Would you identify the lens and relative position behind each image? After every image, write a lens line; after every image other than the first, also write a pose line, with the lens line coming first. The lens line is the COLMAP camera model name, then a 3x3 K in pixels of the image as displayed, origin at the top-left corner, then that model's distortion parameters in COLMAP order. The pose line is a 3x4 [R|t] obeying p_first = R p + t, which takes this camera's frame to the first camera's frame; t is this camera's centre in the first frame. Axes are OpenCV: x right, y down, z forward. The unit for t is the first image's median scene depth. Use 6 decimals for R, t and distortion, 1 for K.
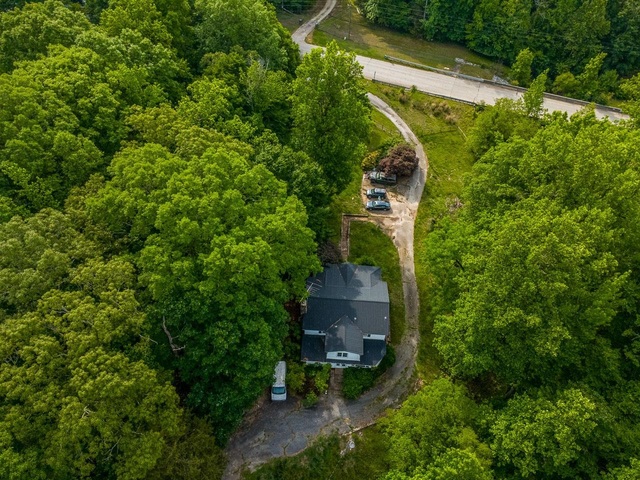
lens RADIAL K [[453.0, 0, 320.0], [0, 453.0, 240.0], [0, 0, 1]] dist [0.003693, 0.002754]
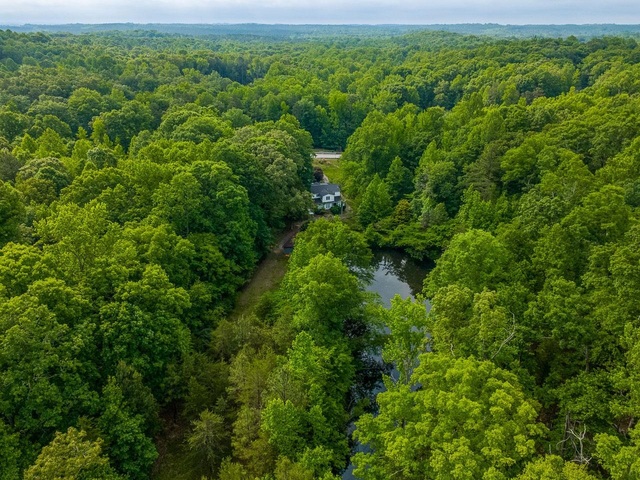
lens RADIAL K [[447.1, 0, 320.0], [0, 447.1, 240.0], [0, 0, 1]] dist [0.003628, 0.001708]
pose [[0.923340, -0.183064, 0.337535, -0.637541], [0.307388, 0.879201, -0.364031, 0.967881], [-0.230120, 0.439879, 0.868073, -0.813694]]
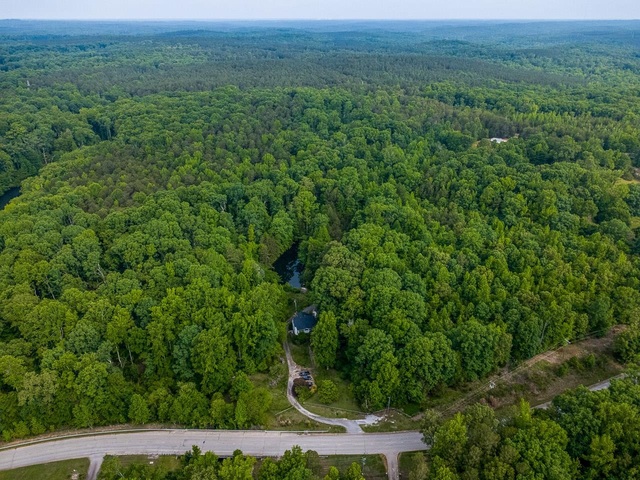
lens RADIAL K [[455.7, 0, 320.0], [0, 455.7, 240.0], [0, 0, 1]] dist [0.003893, 0.000051]
pose [[-0.951197, 0.110380, -0.288166, 0.678504], [-0.254883, 0.245370, 0.935322, -2.574735], [0.173948, 0.963125, -0.205261, 0.826075]]
